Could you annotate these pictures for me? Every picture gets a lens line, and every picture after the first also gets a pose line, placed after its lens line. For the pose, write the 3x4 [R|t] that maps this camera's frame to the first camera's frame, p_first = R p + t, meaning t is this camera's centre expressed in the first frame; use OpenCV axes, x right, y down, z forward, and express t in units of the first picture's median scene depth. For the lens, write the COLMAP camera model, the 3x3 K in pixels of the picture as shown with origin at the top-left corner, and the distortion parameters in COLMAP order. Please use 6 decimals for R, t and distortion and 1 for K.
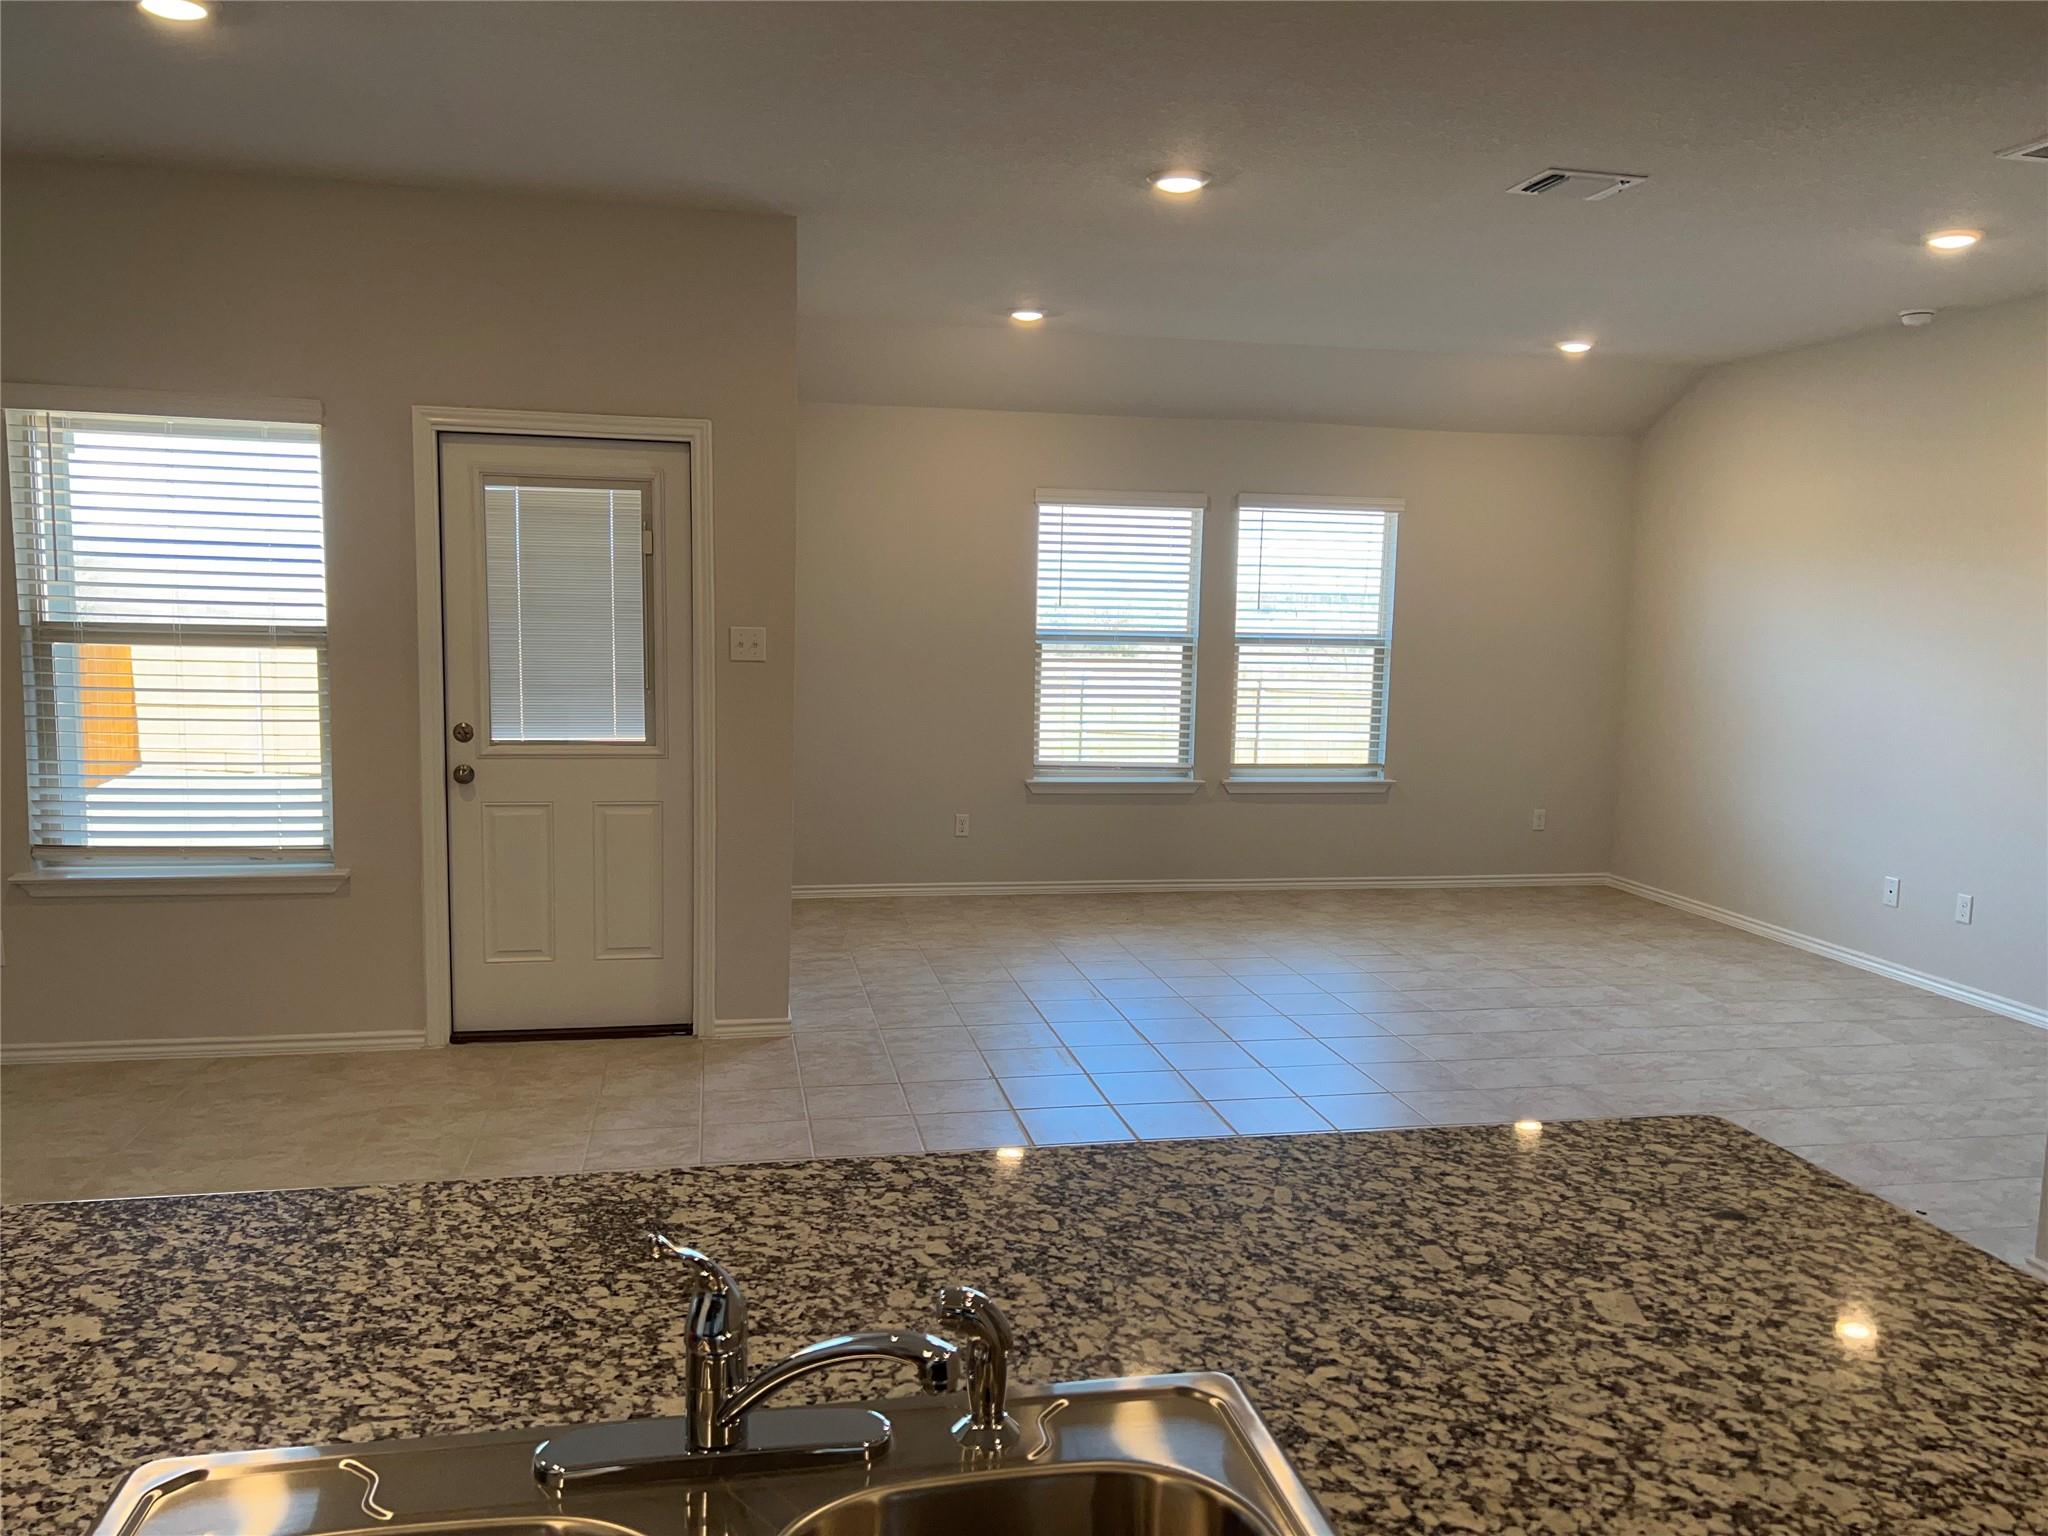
lens RADIAL K [[1534.1, 0, 1019.8], [0, 1534.1, 778.3], [0, 0, 1]] dist [0.060150, -0.064859]
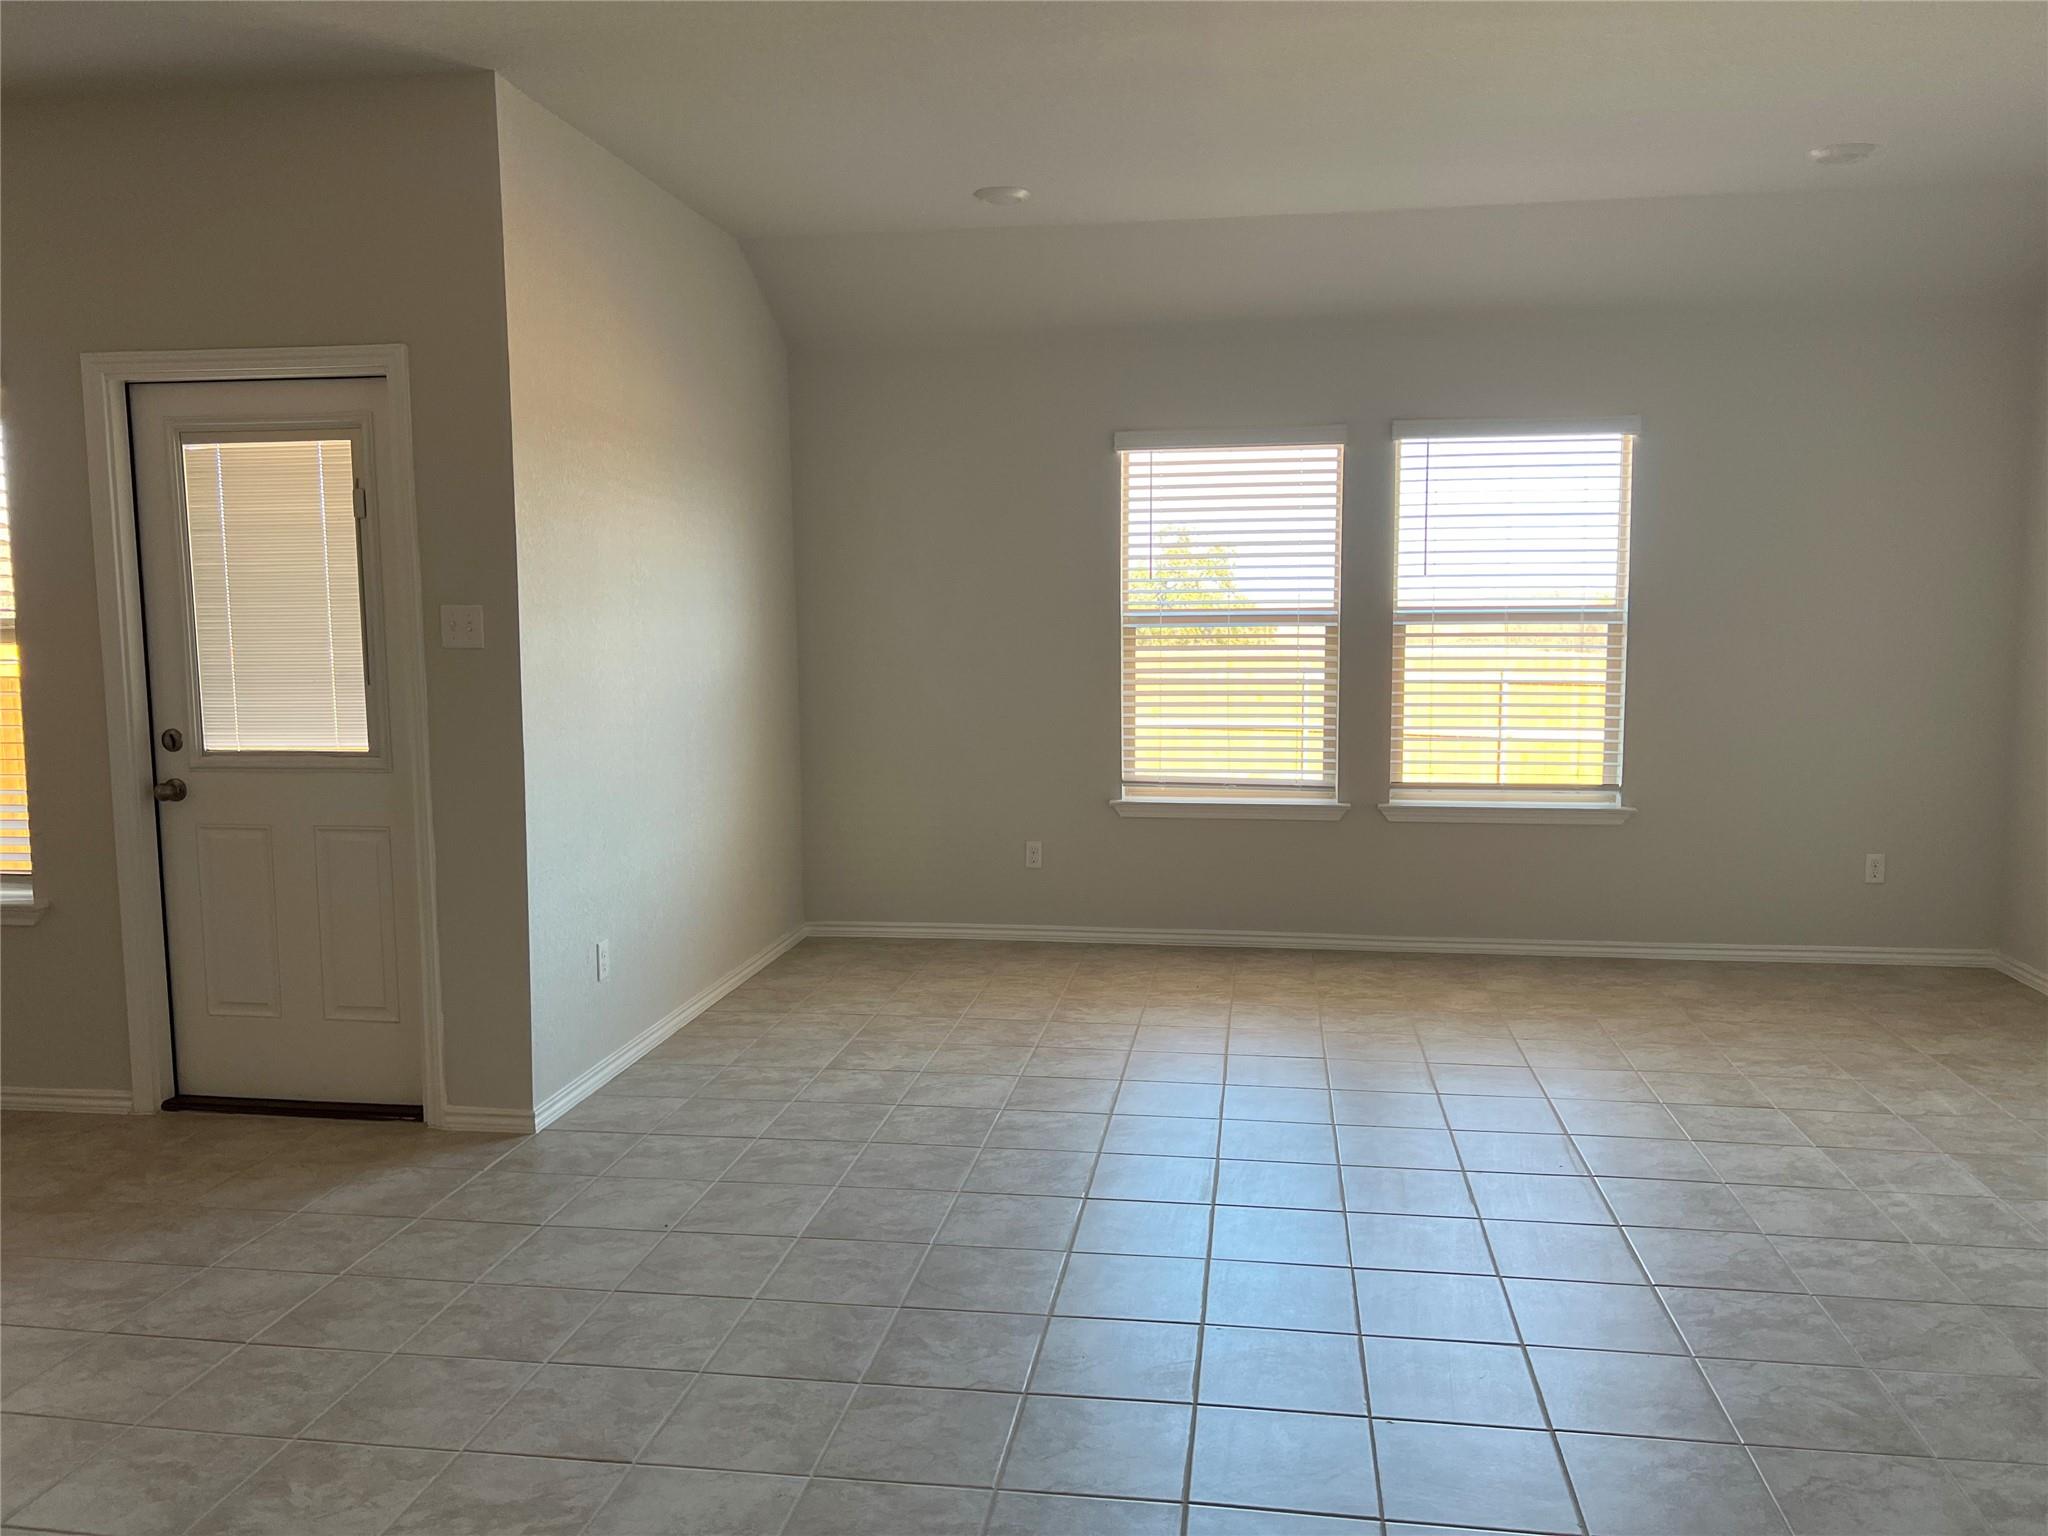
lens RADIAL K [[1526.8, 0, 1038.7], [0, 1526.8, 761.8], [0, 0, 1]] dist [0.039920, -0.065360]
pose [[0.938672, 0.005242, -0.344771, 0.385370], [-0.010853, 0.999838, -0.014348, -0.011616], [0.344640, 0.017210, 0.938577, 0.397093]]
